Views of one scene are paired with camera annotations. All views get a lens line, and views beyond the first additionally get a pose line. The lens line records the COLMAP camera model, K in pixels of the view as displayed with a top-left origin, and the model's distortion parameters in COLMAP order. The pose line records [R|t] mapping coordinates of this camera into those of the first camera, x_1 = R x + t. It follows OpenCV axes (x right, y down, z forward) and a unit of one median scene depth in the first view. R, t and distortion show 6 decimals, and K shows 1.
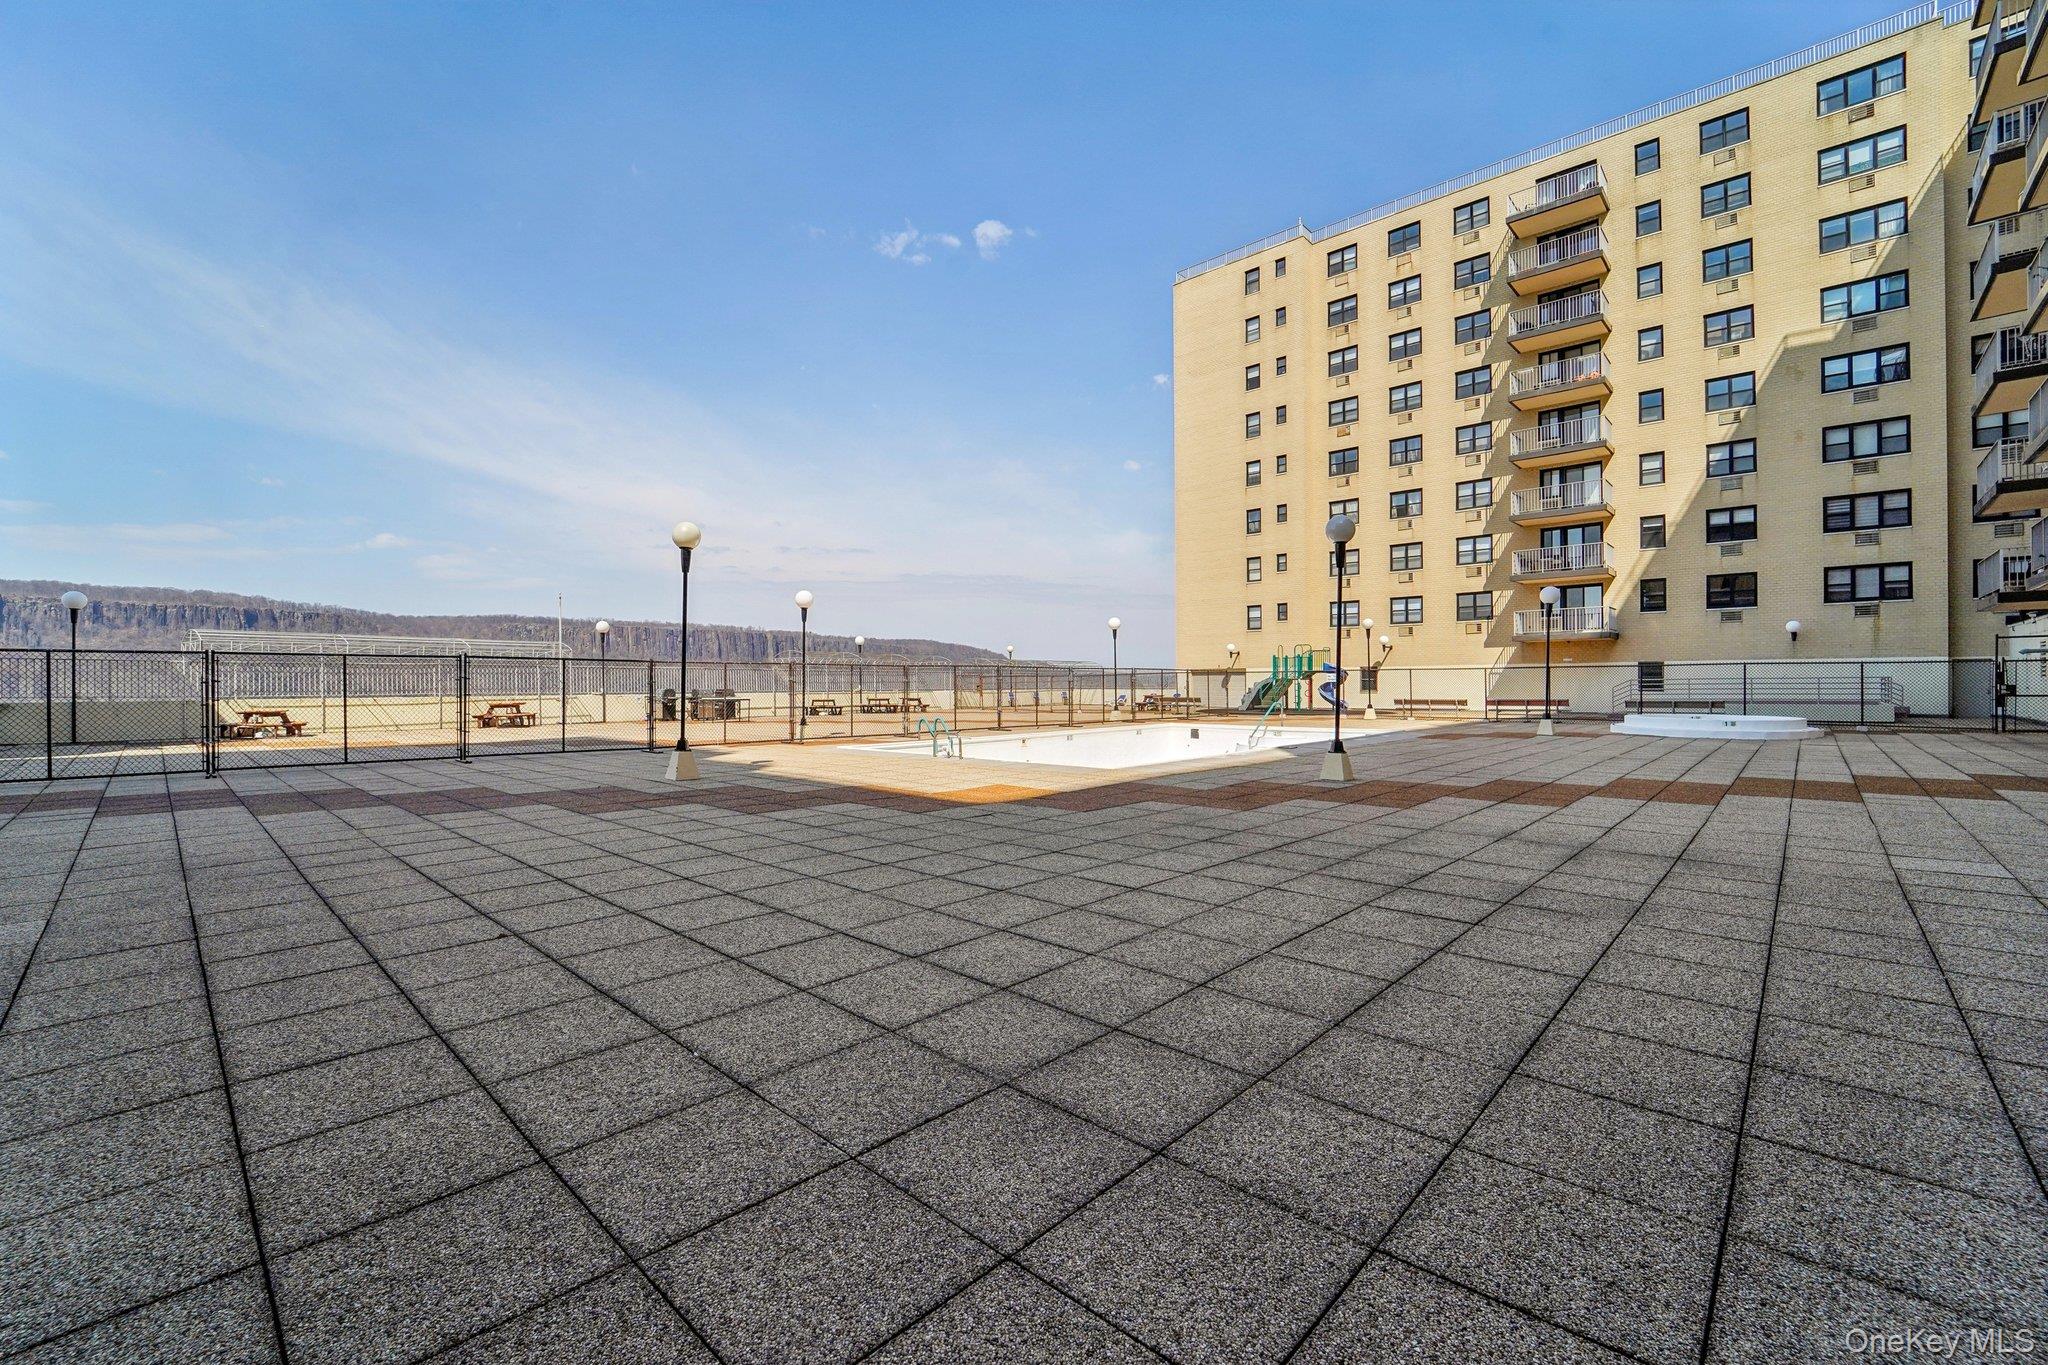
lens RADIAL K [[845.2, 0, 1018.1], [0, 845.2, 683.8], [0, 0, 1]] dist [-0.017801, 0.000693]
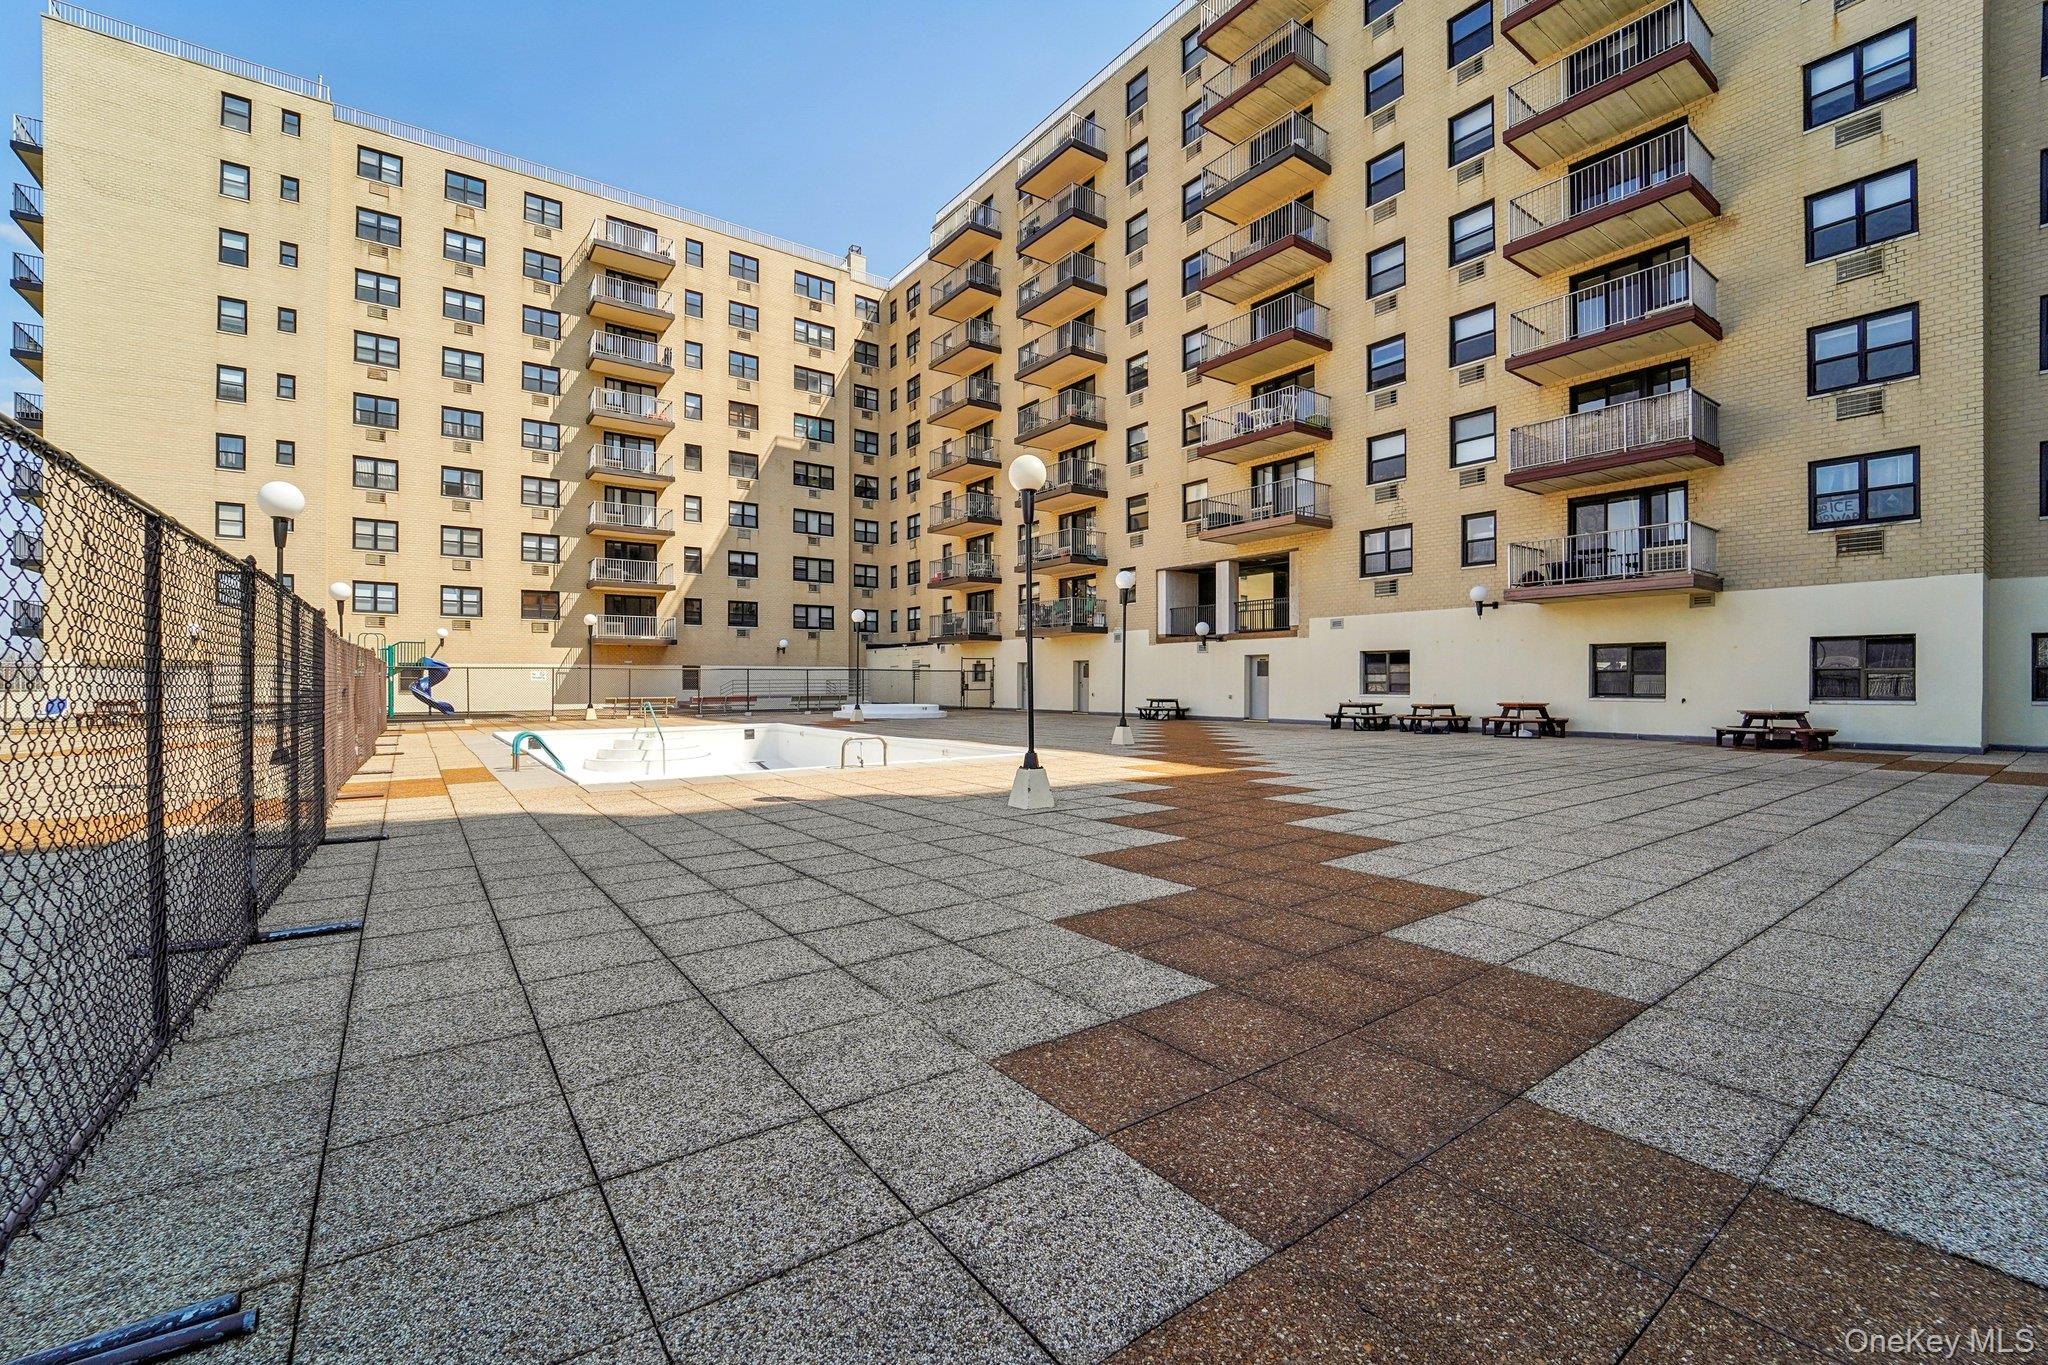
lens RADIAL K [[845.2, 0, 1014.7], [0, 845.2, 688.0], [0, 0, 1]] dist [-0.017801, 0.000693]
pose [[0.197677, -0.002187, 0.980265, -0.355618], [-0.001671, 0.999995, 0.002568, 0.002574], [-0.980266, -0.002145, 0.197673, 0.285551]]
